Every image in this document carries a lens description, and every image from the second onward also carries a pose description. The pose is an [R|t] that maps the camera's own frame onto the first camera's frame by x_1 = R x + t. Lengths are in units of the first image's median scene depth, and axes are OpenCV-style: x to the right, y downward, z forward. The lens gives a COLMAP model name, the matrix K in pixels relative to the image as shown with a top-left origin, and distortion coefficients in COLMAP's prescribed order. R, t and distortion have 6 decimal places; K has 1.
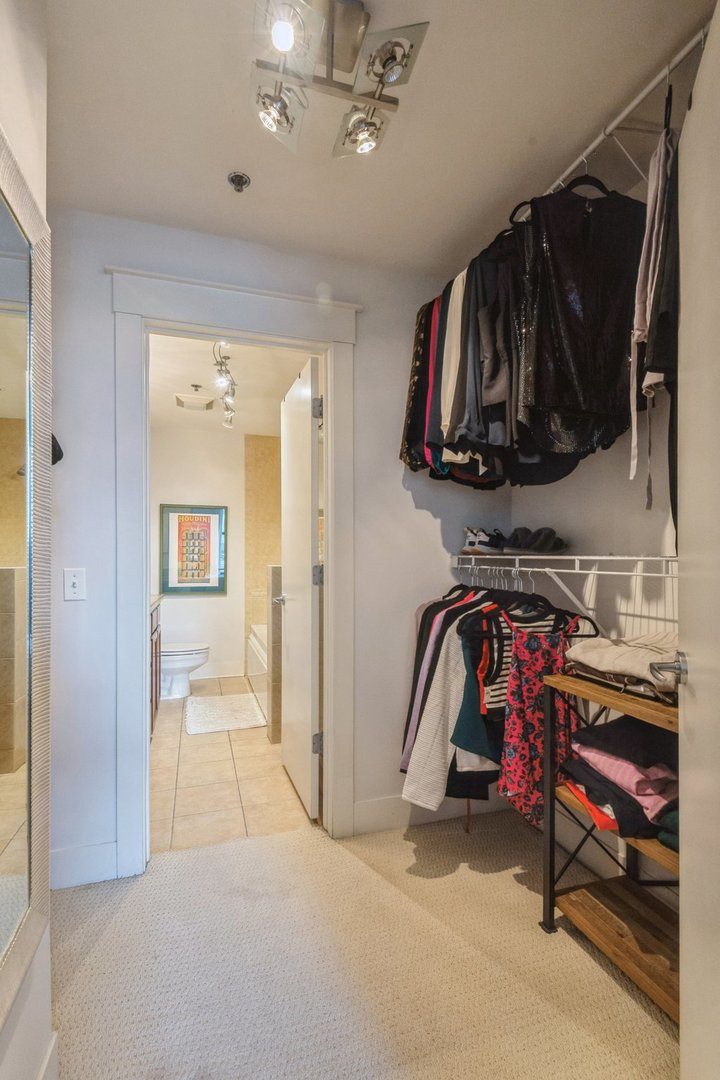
lens RADIAL K [[514.1, 0, 360.7], [0, 514.1, 548.0], [0, 0, 1]] dist [-0.000053, -0.004036]
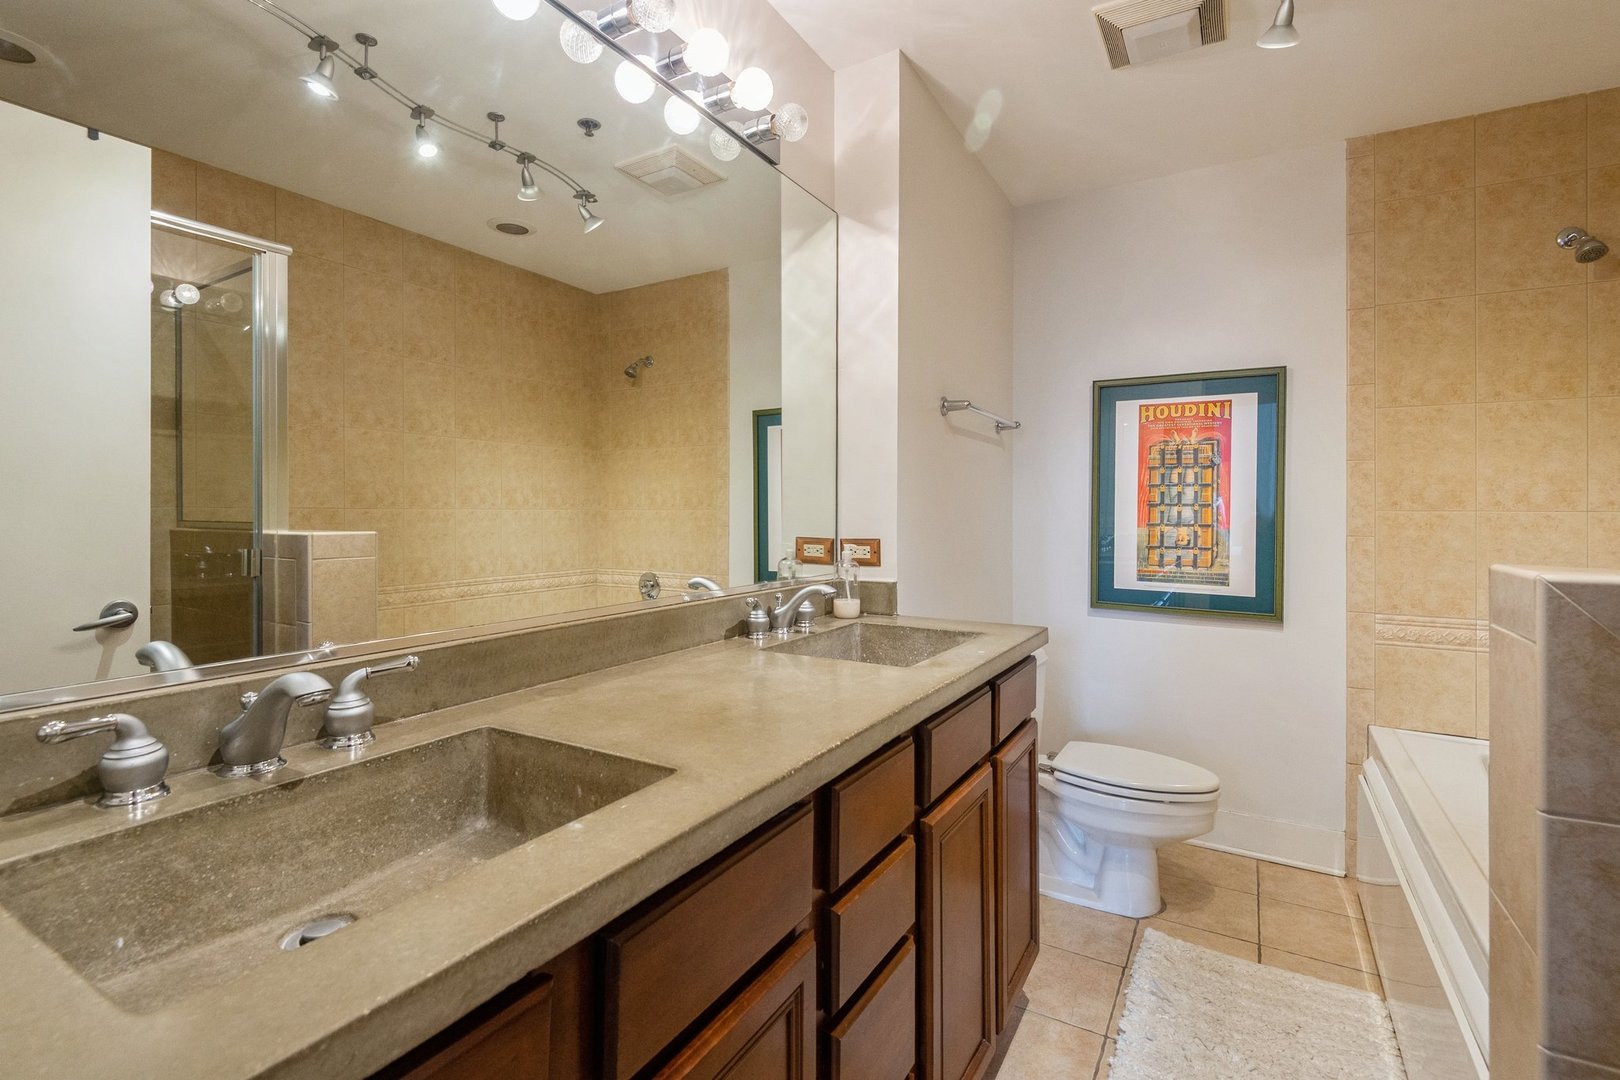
lens RADIAL K [[771.1, 0, 777.9], [0, 771.1, 507.0], [0, 0, 1]] dist [-0.000053, -0.004036]
pose [[0.661792, 0.003447, -0.749680, -0.099074], [0.005623, 0.999938, 0.009562, 0.005872], [0.749666, -0.010544, 0.661732, 0.409639]]
